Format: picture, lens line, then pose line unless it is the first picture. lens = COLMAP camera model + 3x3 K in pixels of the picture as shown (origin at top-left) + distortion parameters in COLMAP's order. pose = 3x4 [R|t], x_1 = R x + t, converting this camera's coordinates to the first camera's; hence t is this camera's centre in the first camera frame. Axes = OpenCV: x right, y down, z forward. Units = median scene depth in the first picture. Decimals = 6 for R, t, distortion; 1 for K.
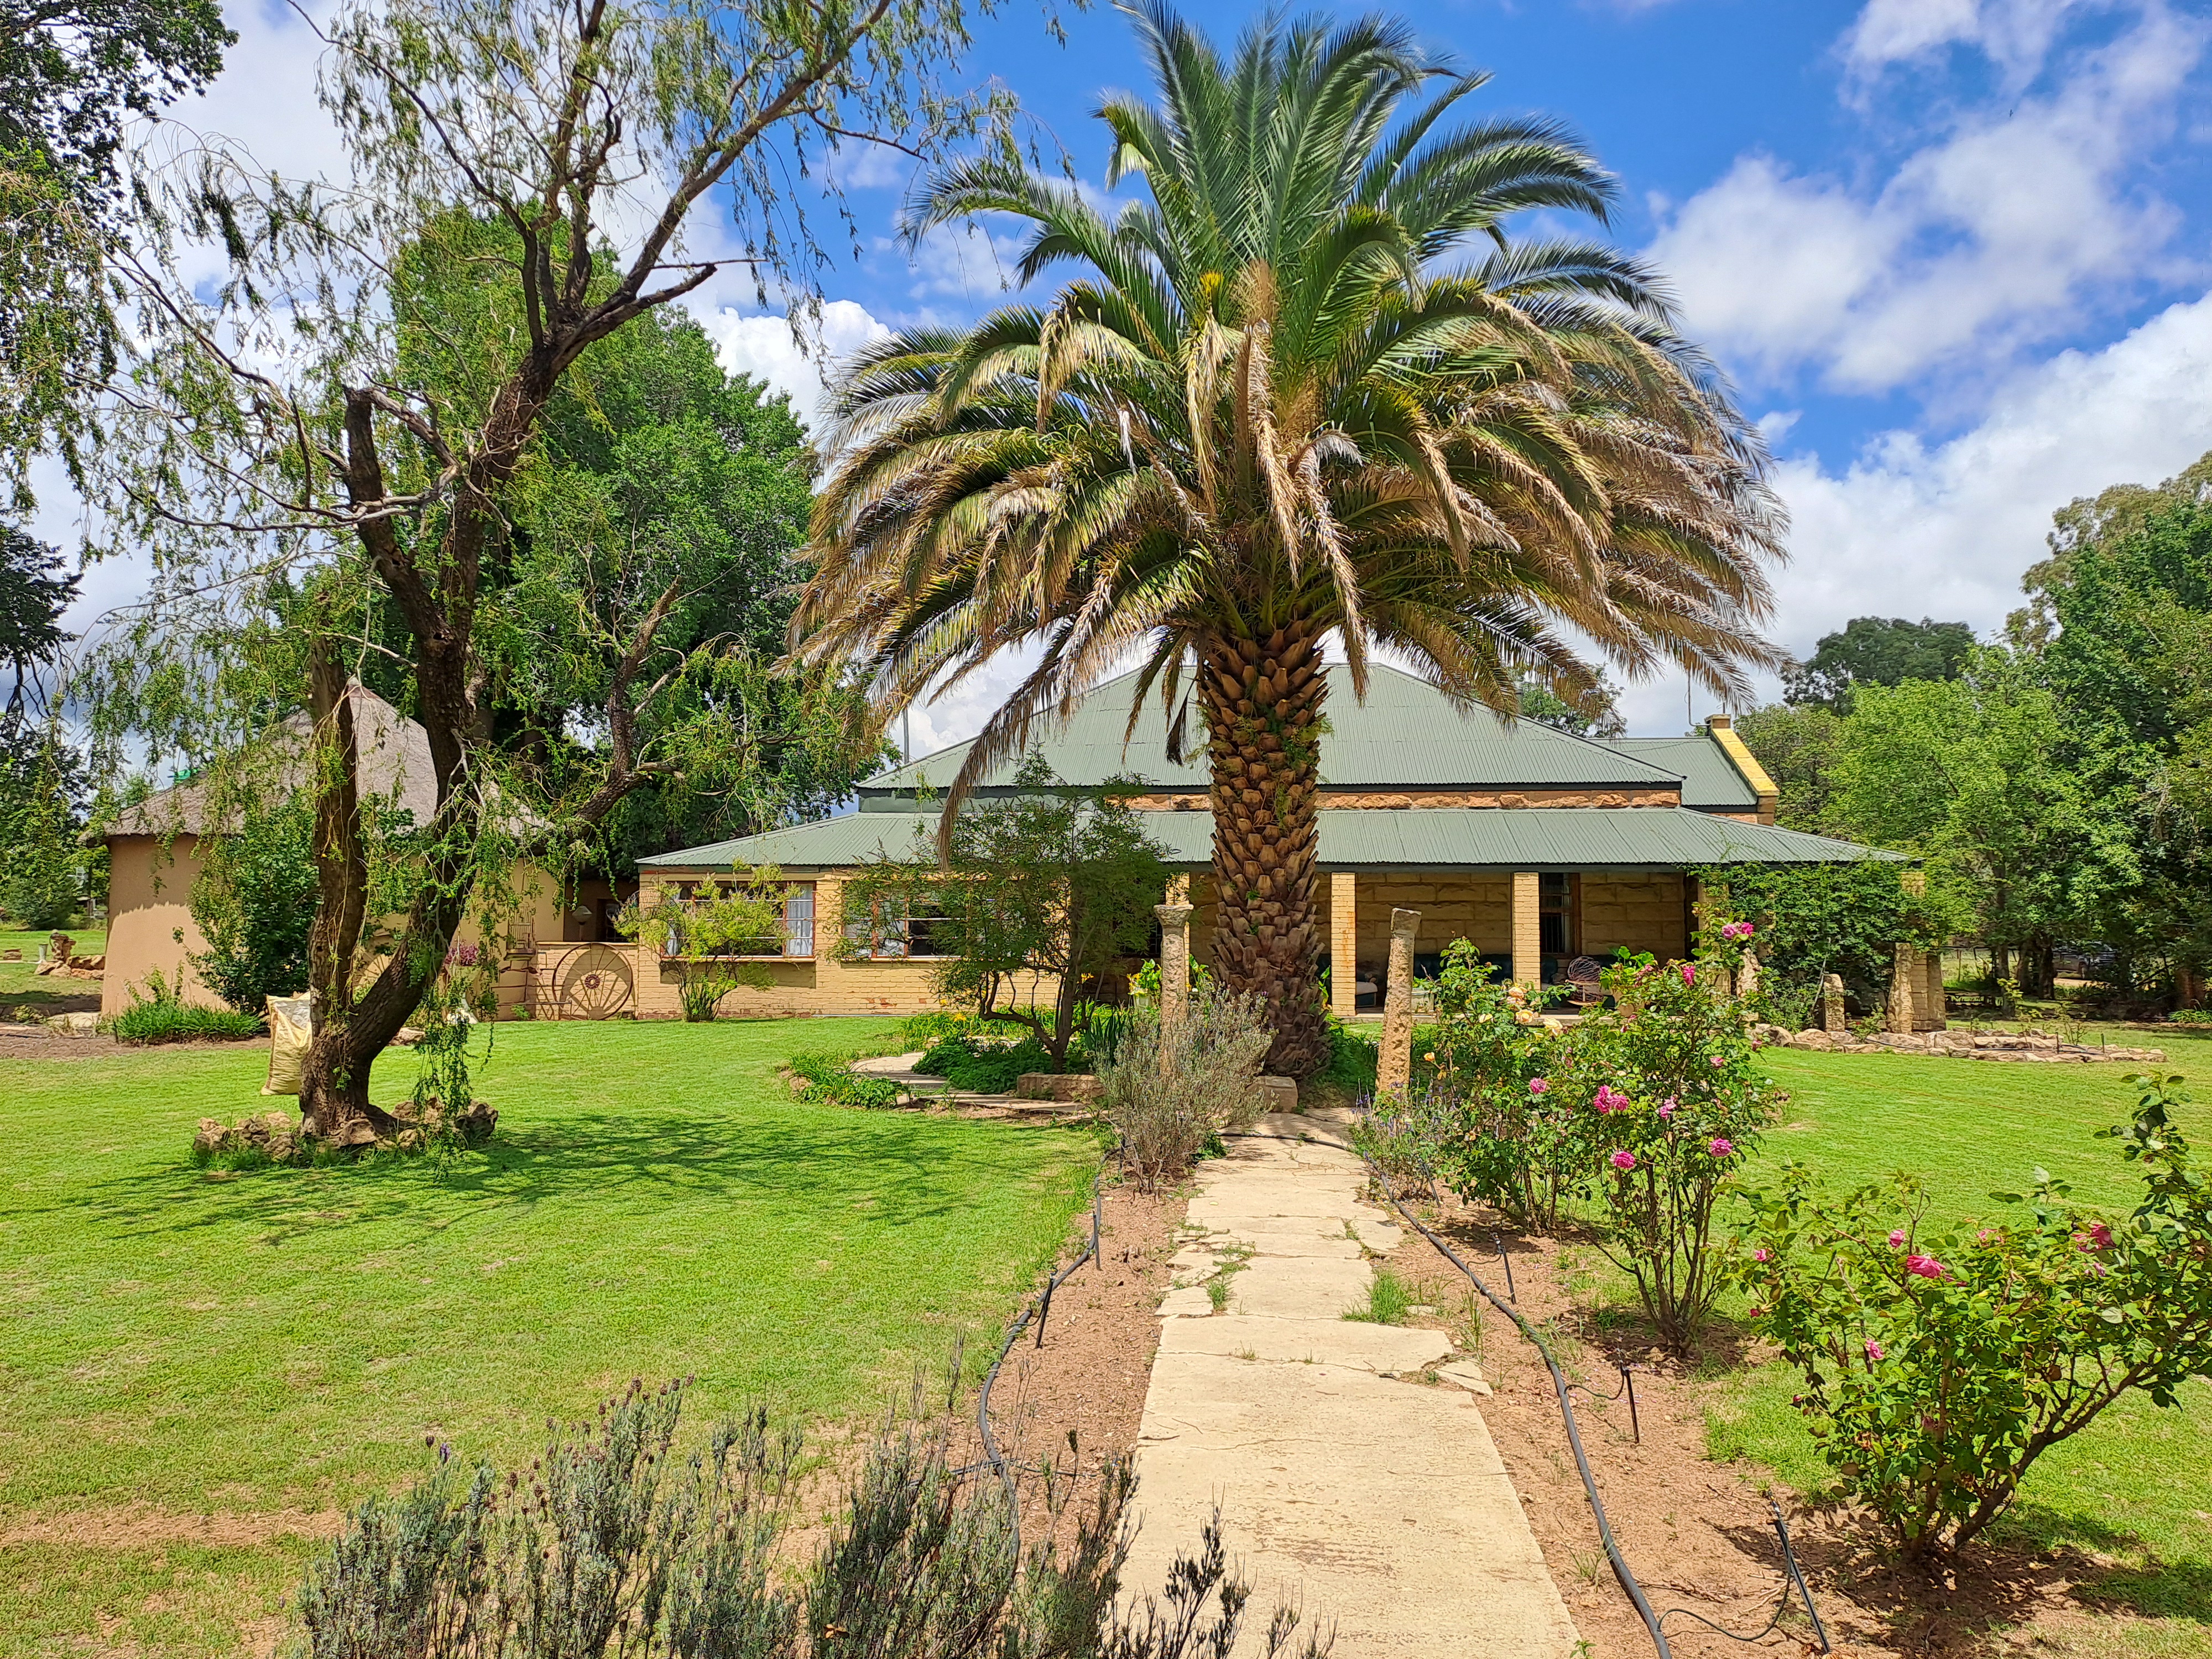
lens RADIAL K [[1584.0, 0, 1097.9], [0, 1584.0, 829.8], [0, 0, 1]] dist [0.010482, -0.001856]
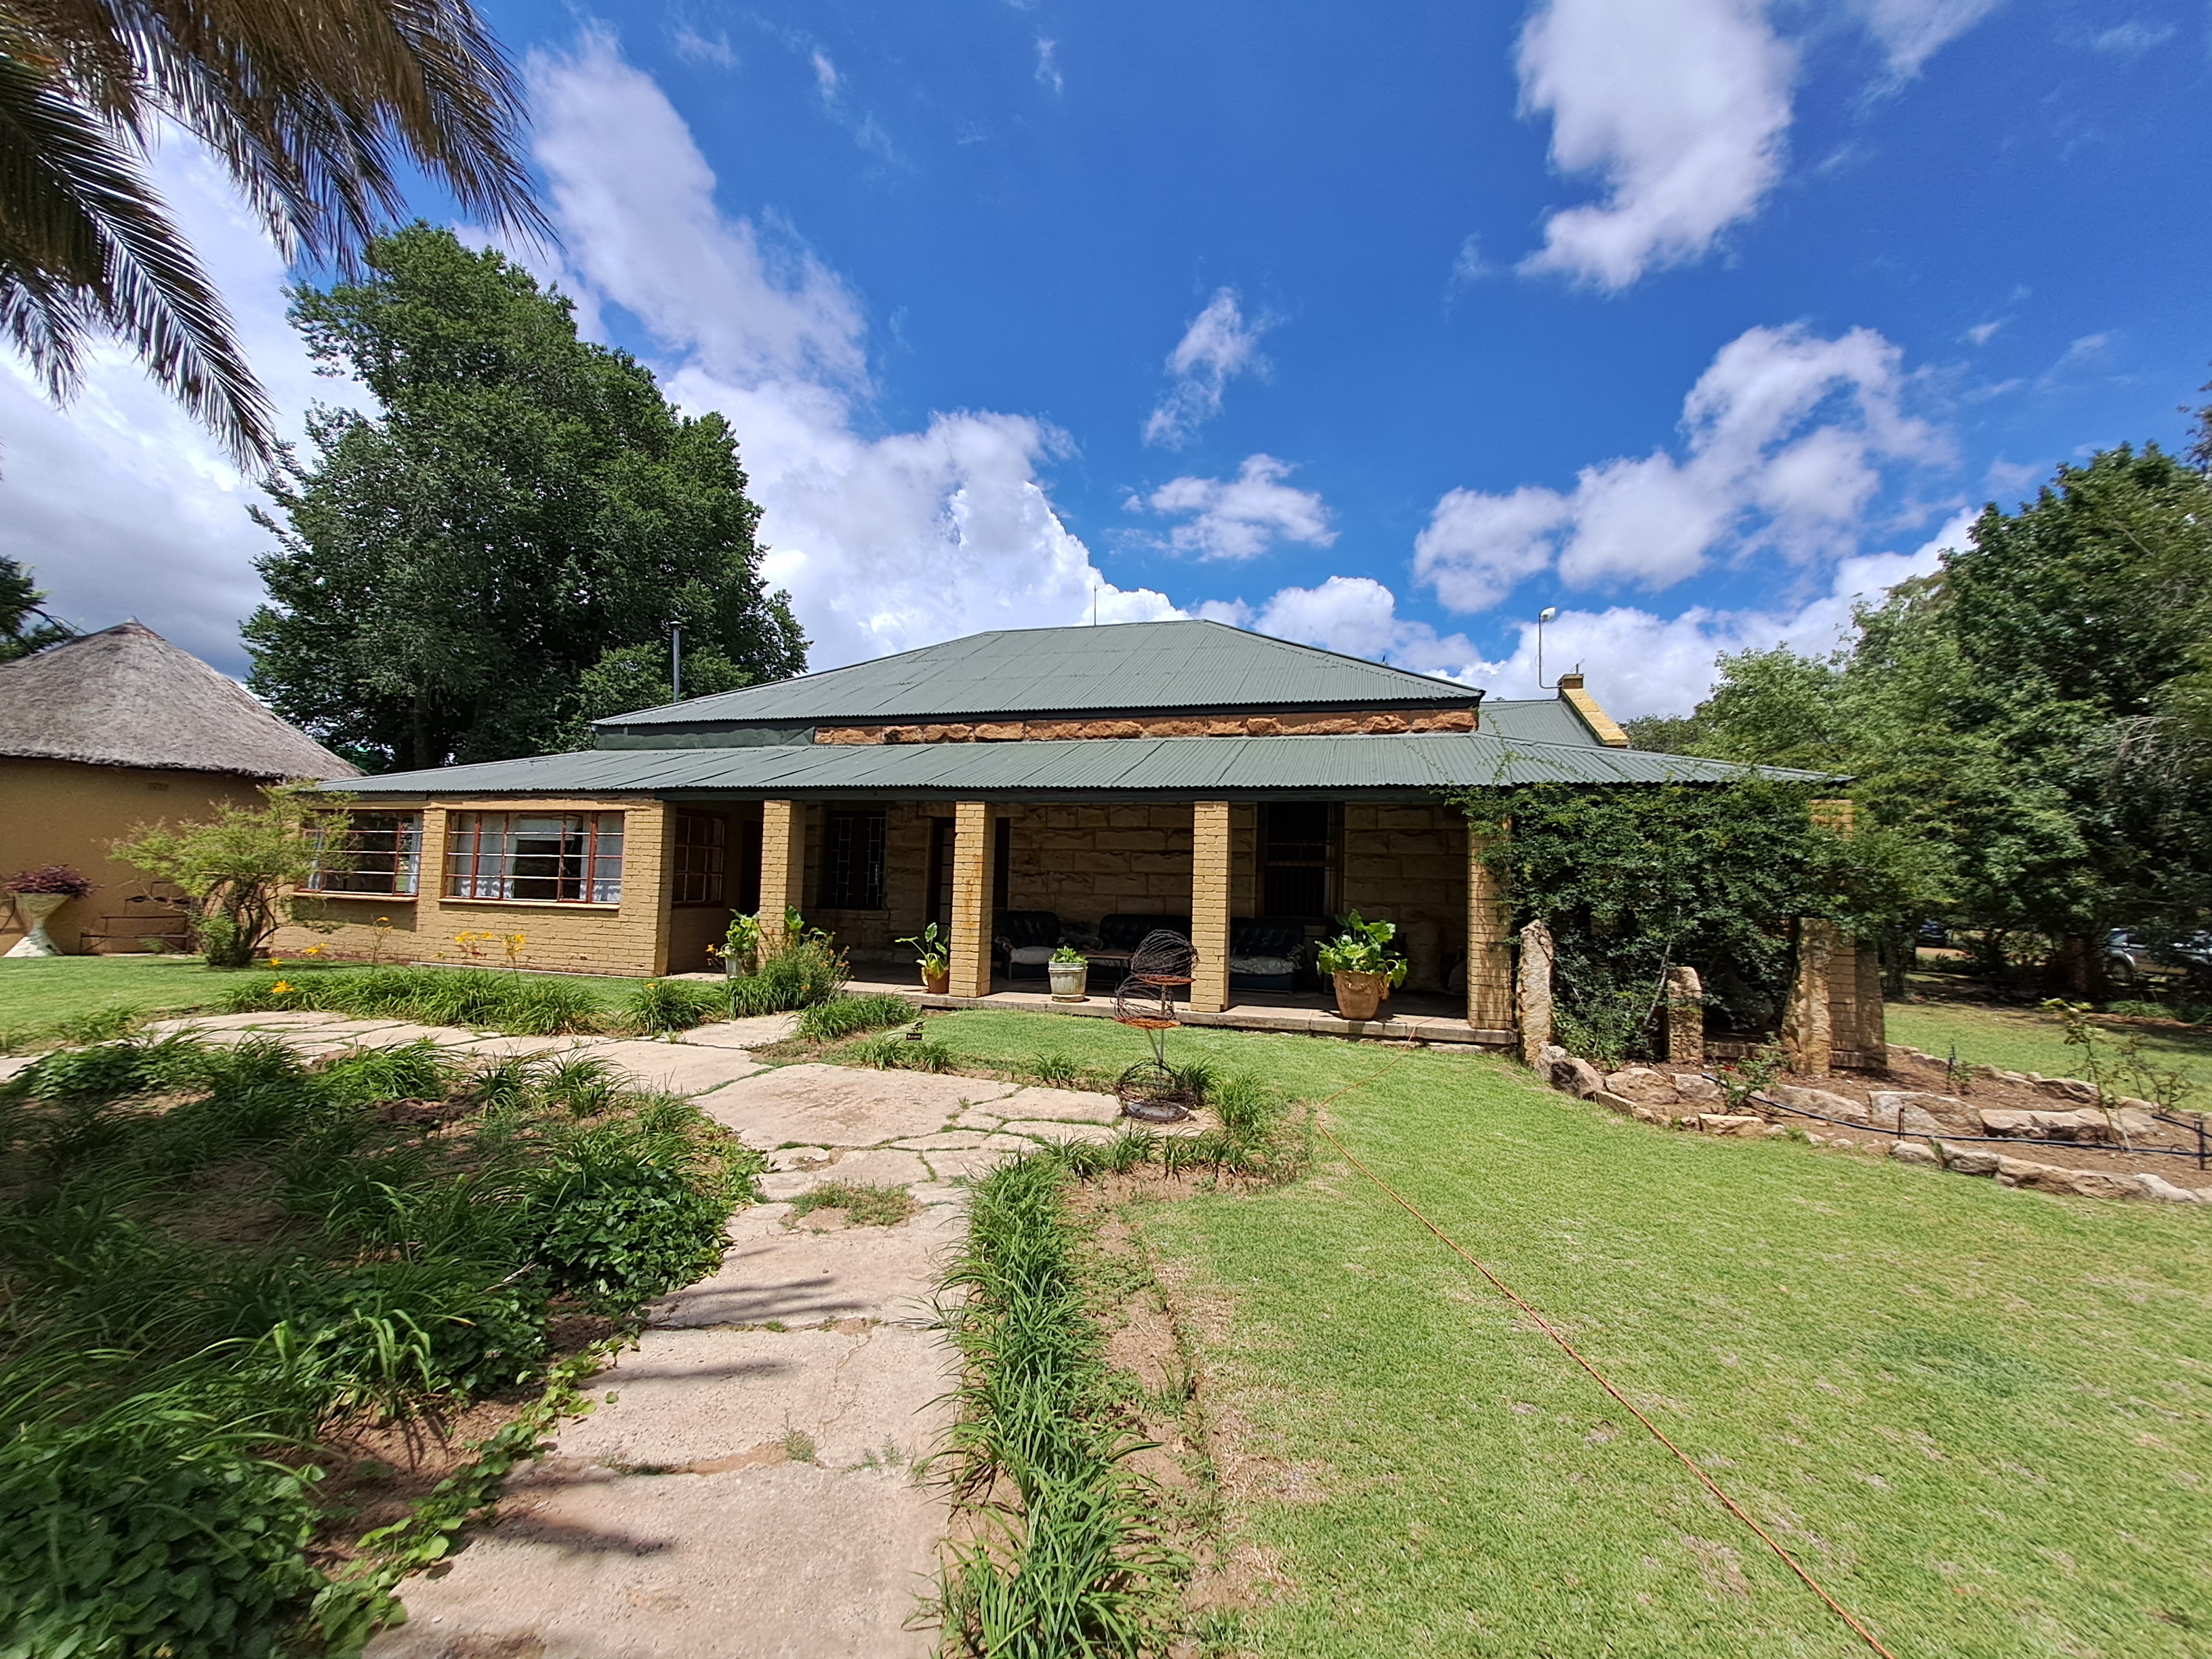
lens RADIAL K [[876.0, 0, 1121.9], [0, 876.0, 834.0], [0, 0, 1]] dist [-0.005022, 0.002956]
pose [[0.988175, 0.015174, -0.152577, 0.297307], [-0.015484, 0.999880, -0.000843, 0.043262], [0.152546, 0.003196, 0.988291, 0.629220]]
